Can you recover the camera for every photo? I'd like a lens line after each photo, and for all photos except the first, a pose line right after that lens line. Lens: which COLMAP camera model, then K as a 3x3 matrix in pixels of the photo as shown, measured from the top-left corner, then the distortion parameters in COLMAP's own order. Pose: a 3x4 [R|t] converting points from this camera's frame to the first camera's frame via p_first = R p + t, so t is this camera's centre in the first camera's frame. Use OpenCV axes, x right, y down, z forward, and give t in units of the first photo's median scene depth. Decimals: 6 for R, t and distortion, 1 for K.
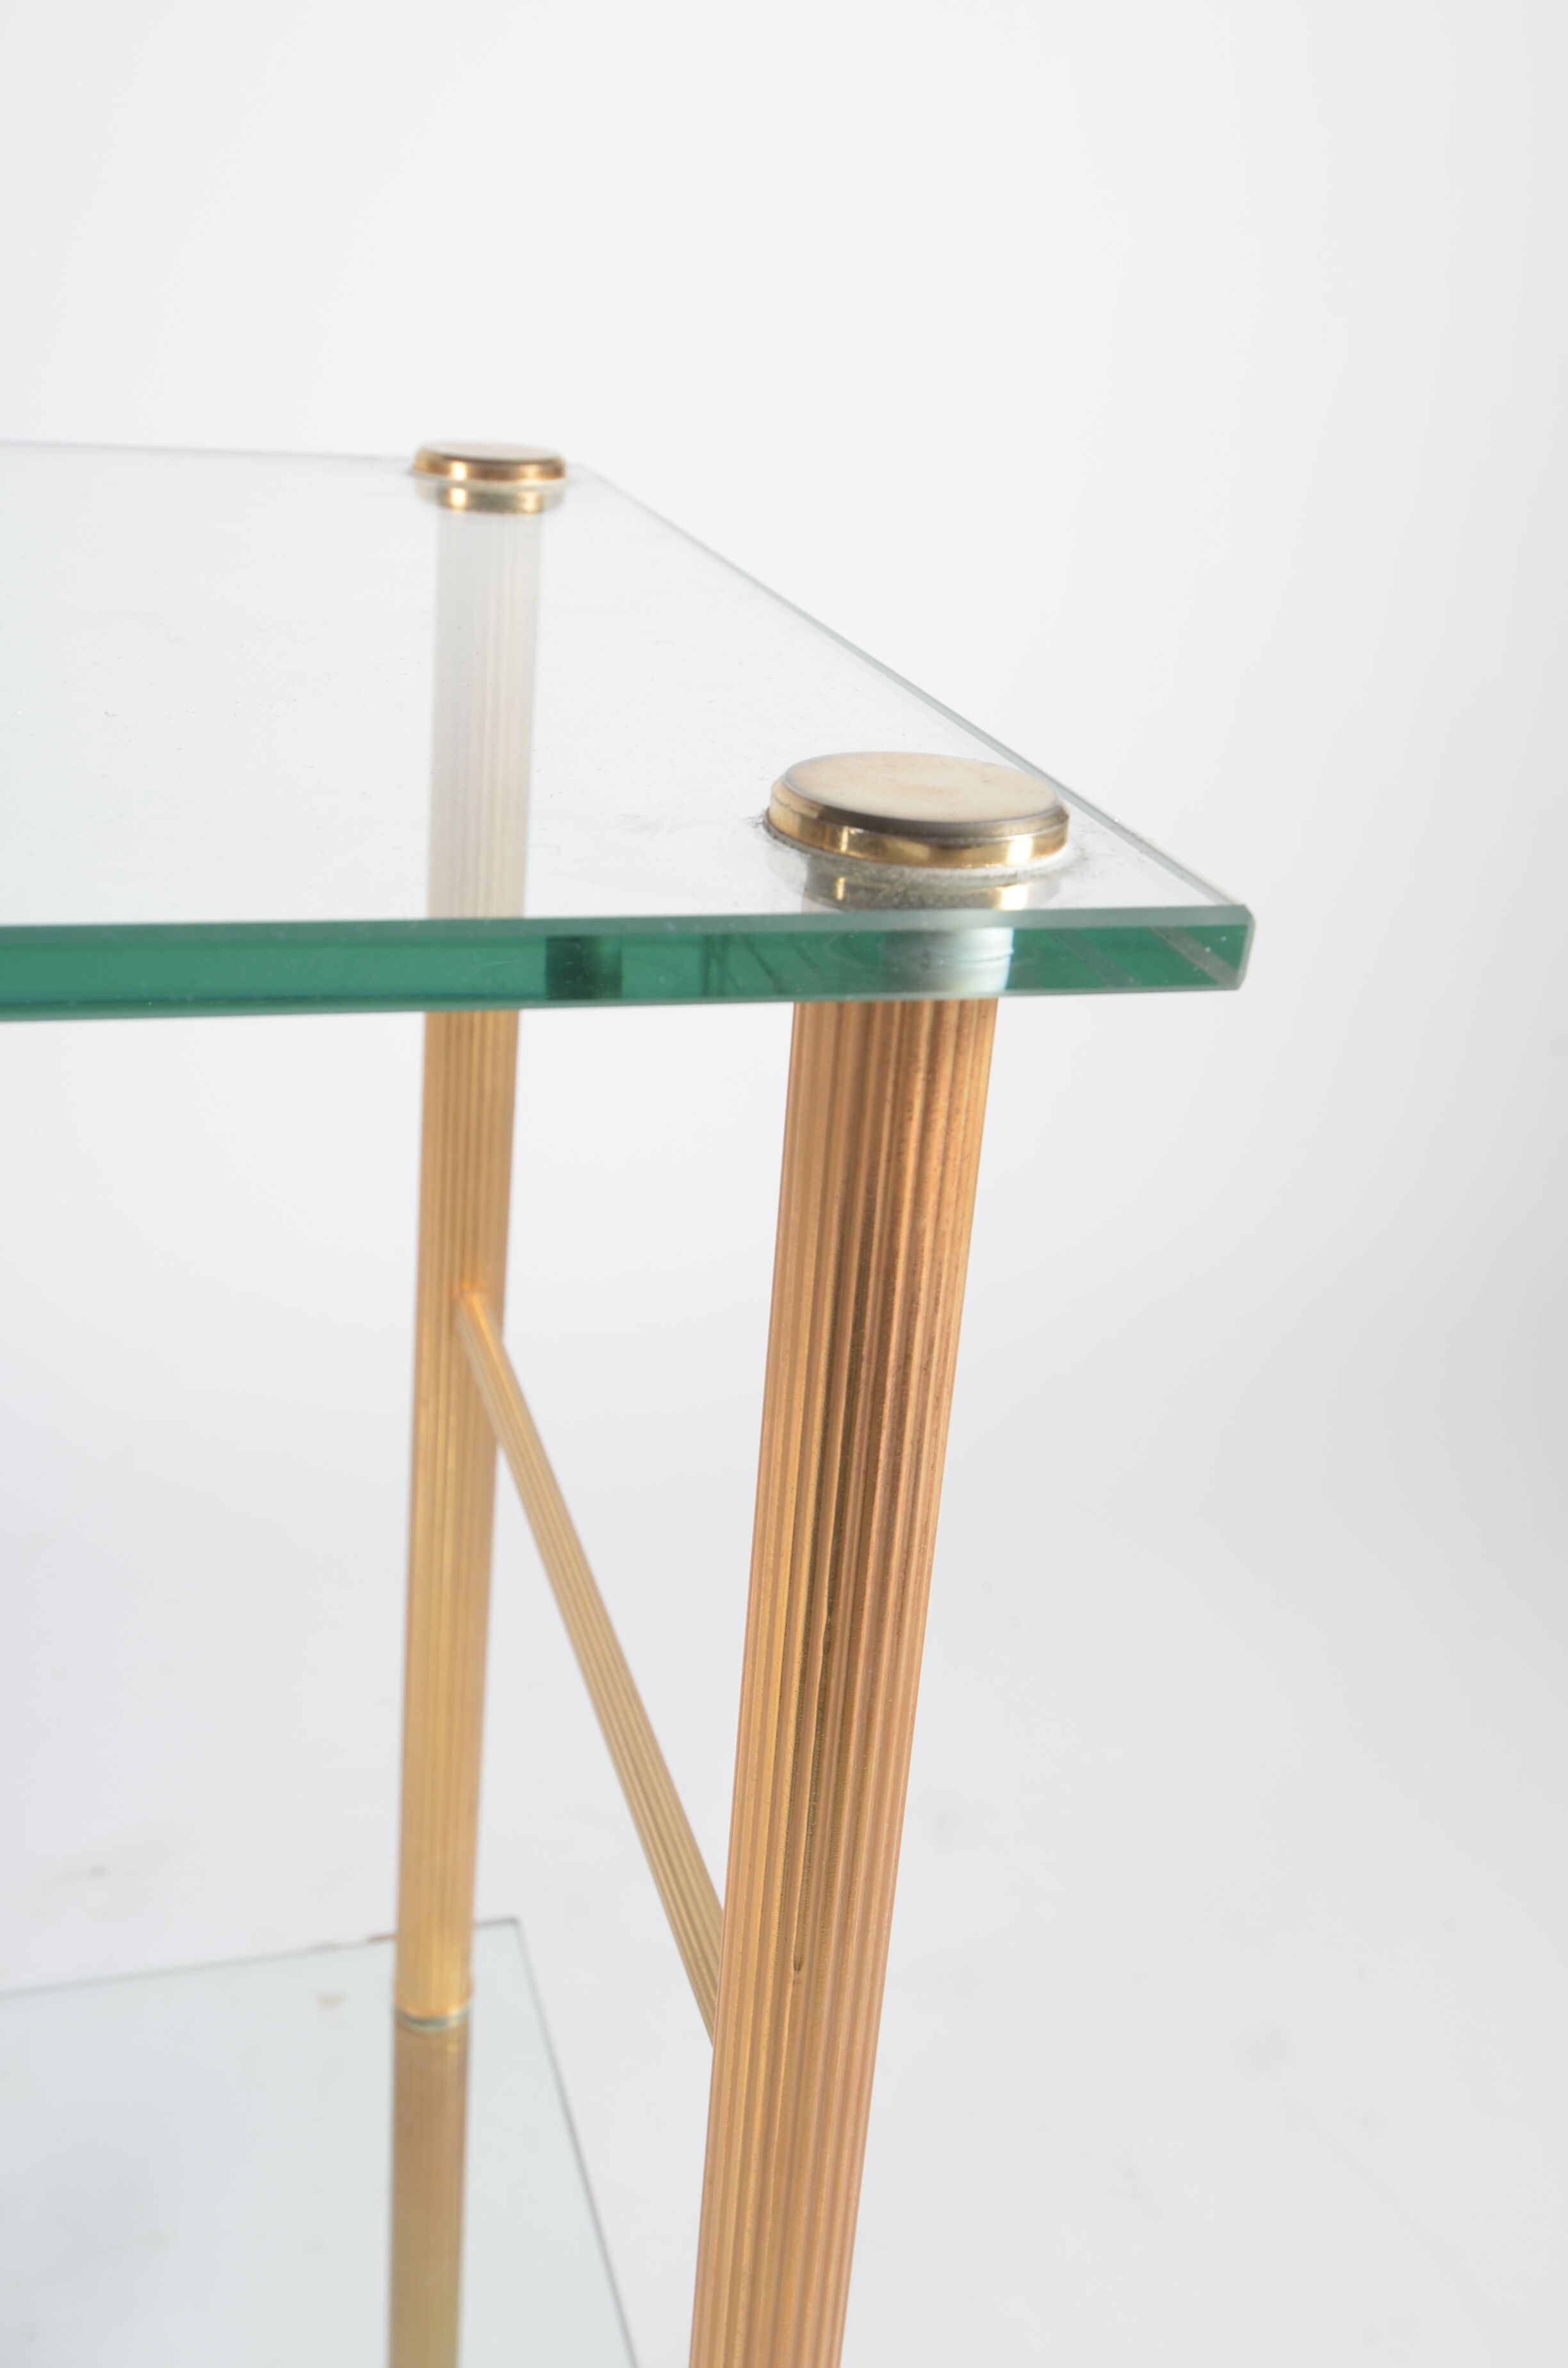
lens RADIAL K [[2338.0, 0, 784.0], [0, 2338.0, 1184.0], [0, 0, 1]] dist [0.044403, 0.010214]
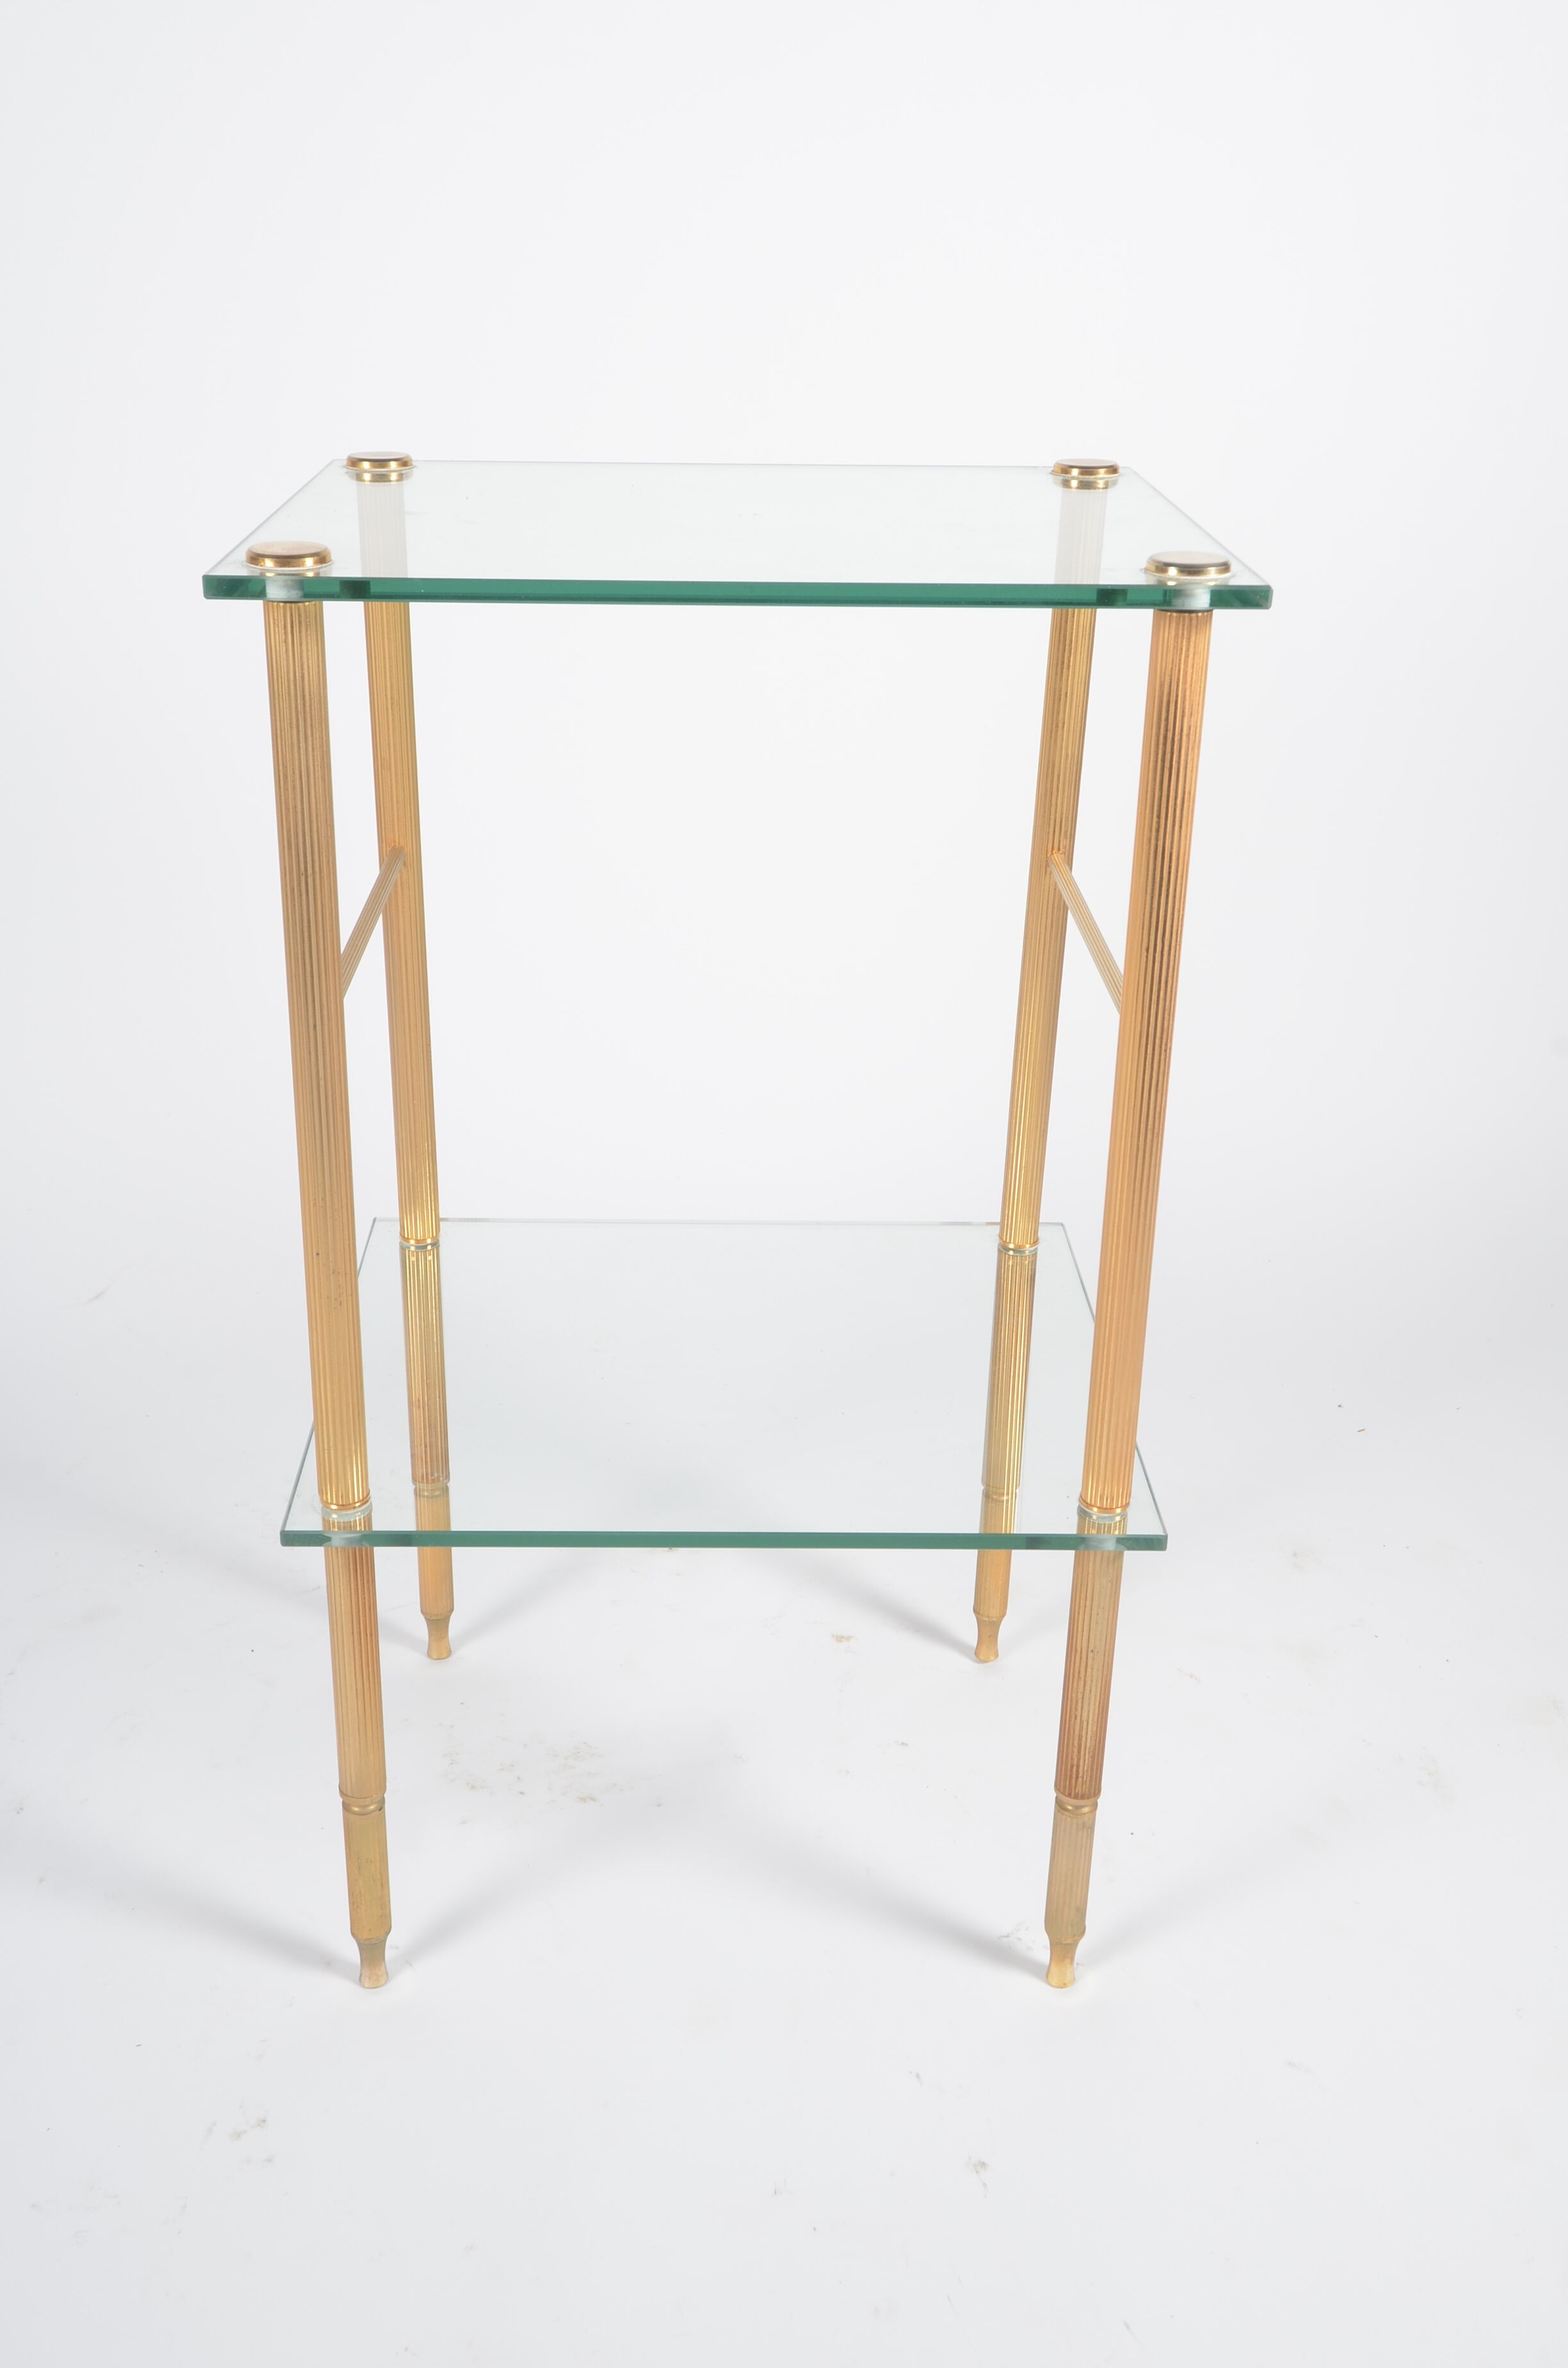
lens RADIAL K [[2338.0, 0, 784.0], [0, 2338.0, 1184.0], [0, 0, 1]] dist [0.044403, 0.010214]
pose [[0.967500, 0.054258, -0.246981, 0.201231], [-0.053936, 0.998512, 0.008074, 0.403892], [0.247052, 0.005510, 0.968987, -1.341977]]
